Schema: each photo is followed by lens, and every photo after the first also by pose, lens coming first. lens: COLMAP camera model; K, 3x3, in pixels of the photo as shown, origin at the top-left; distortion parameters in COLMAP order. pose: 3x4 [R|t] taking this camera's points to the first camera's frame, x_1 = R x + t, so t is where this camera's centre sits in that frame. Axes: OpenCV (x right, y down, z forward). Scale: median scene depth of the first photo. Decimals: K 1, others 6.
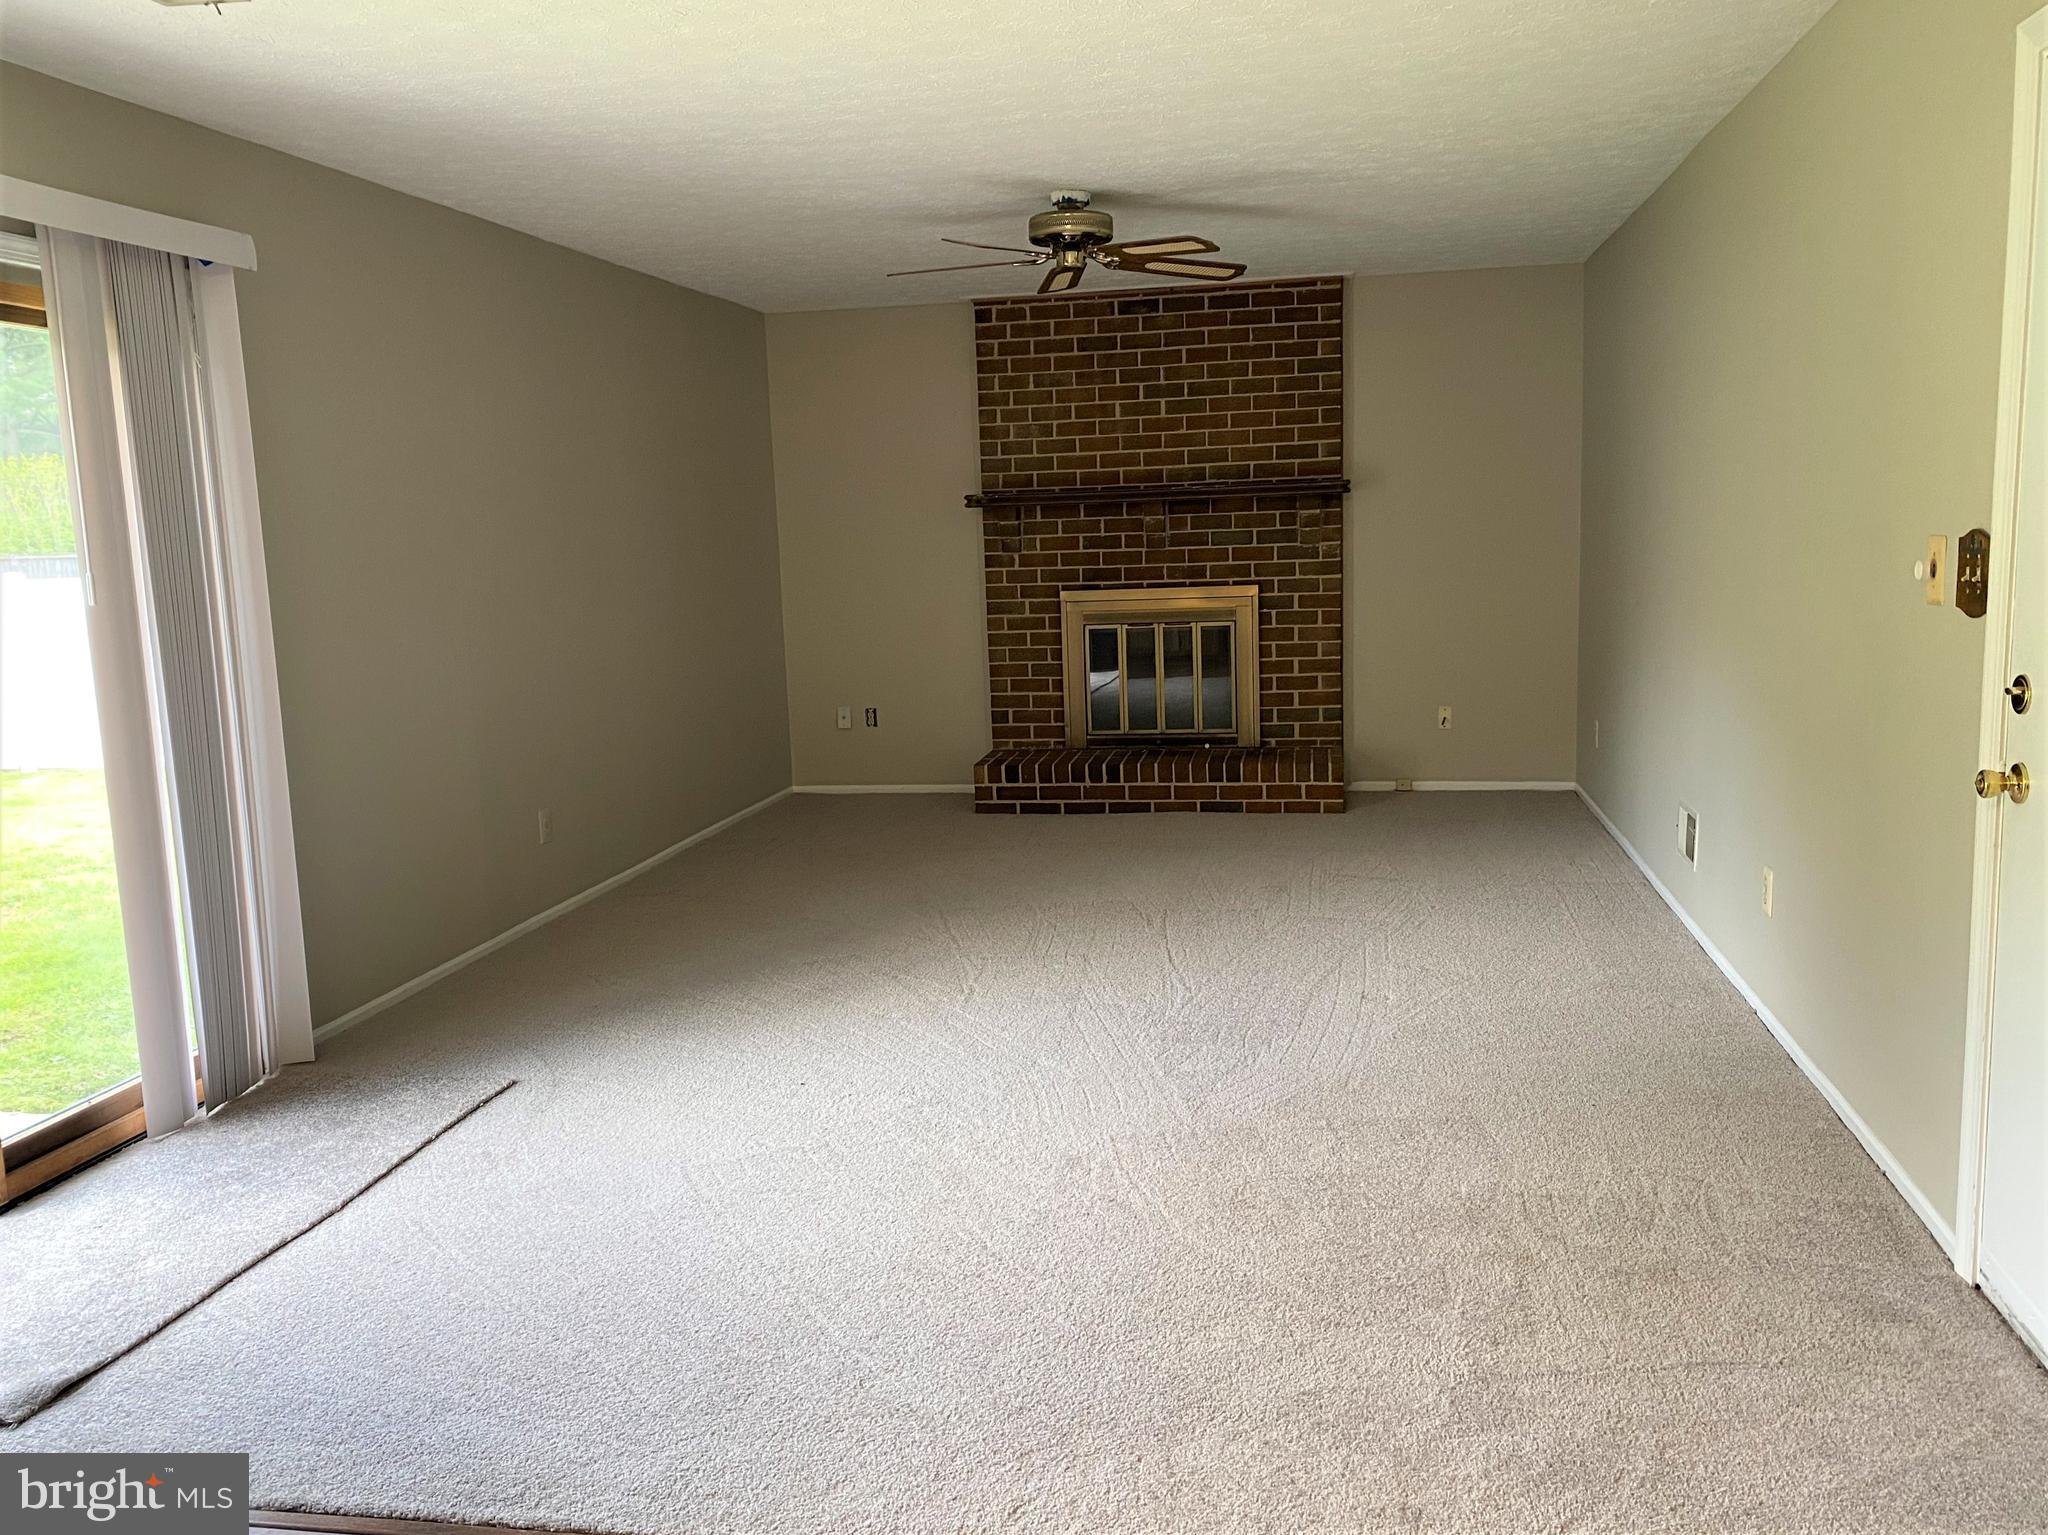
lens RADIAL K [[1618.4, 0, 1022.7], [0, 1618.4, 761.6], [0, 0, 1]] dist [0.156058, -0.268148]
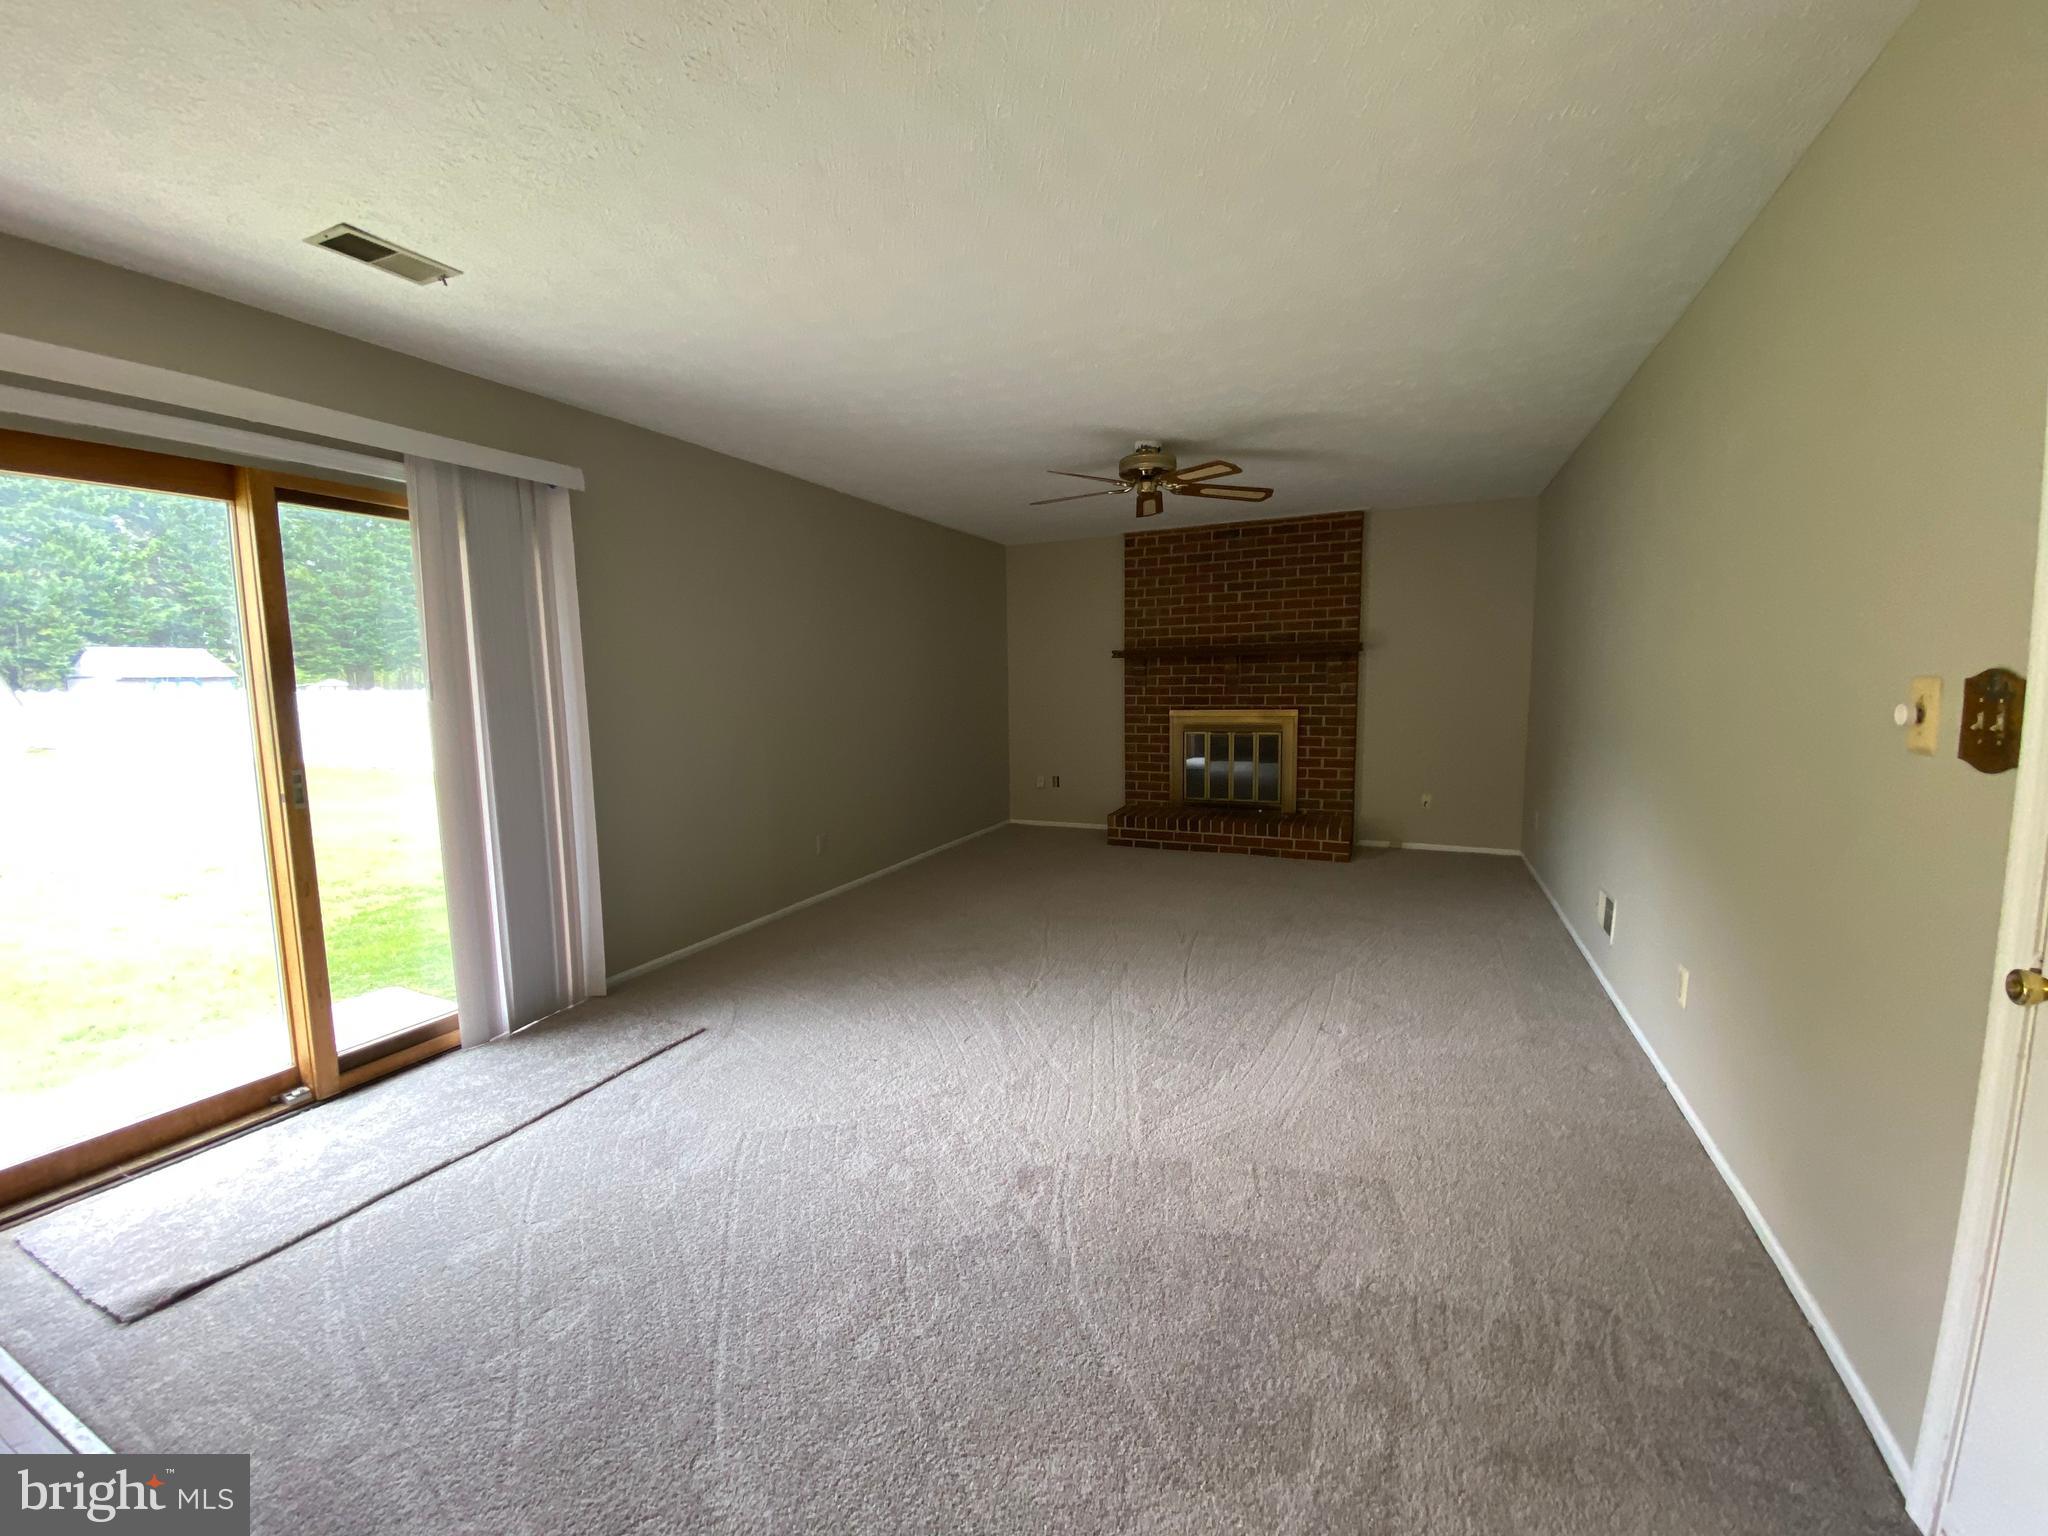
lens RADIAL K [[810.9, 0, 1022.7], [0, 810.9, 772.4], [0, 0, 1]] dist [0.054501, -0.038657]
pose [[0.971665, 0.045311, -0.231979, 0.073226], [-0.051038, 0.998521, -0.018743, -0.020935], [0.230786, 0.030052, 0.972540, 0.185645]]
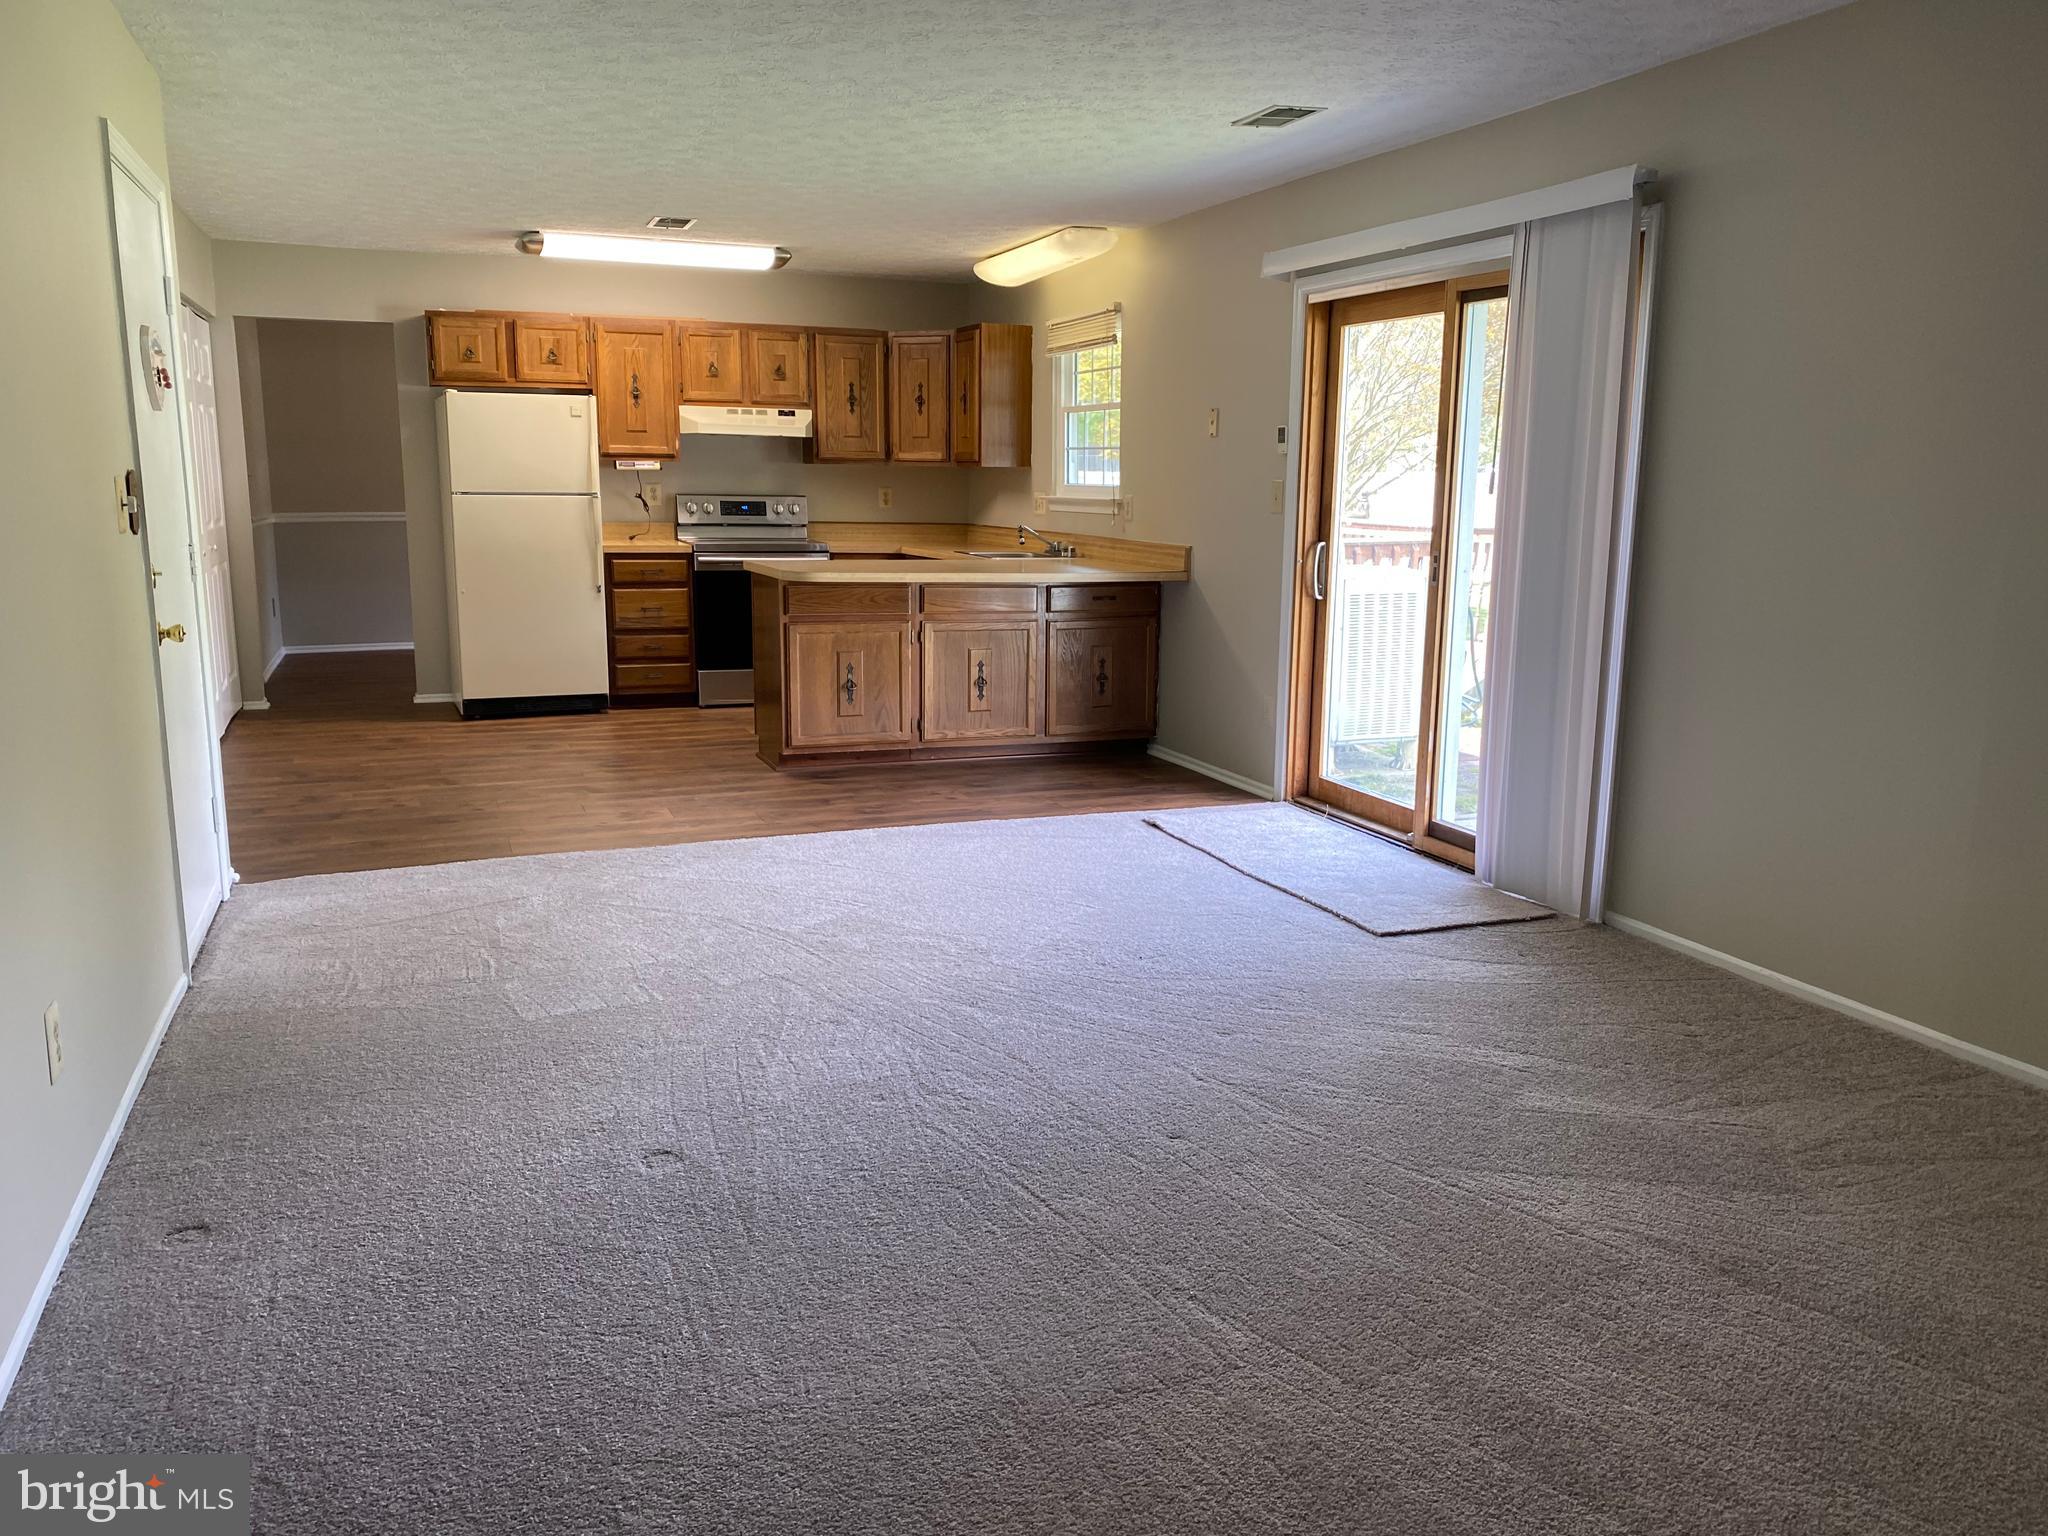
lens RADIAL K [[1556.3, 0, 1024.4], [0, 1556.3, 775.8], [0, 0, 1]] dist [0.183217, -0.580955]
pose [[-0.848871, 0.121895, -0.514353, 0.244244], [-0.058555, 0.945376, 0.320679, -0.133714], [0.525346, 0.302333, -0.795365, 0.939088]]
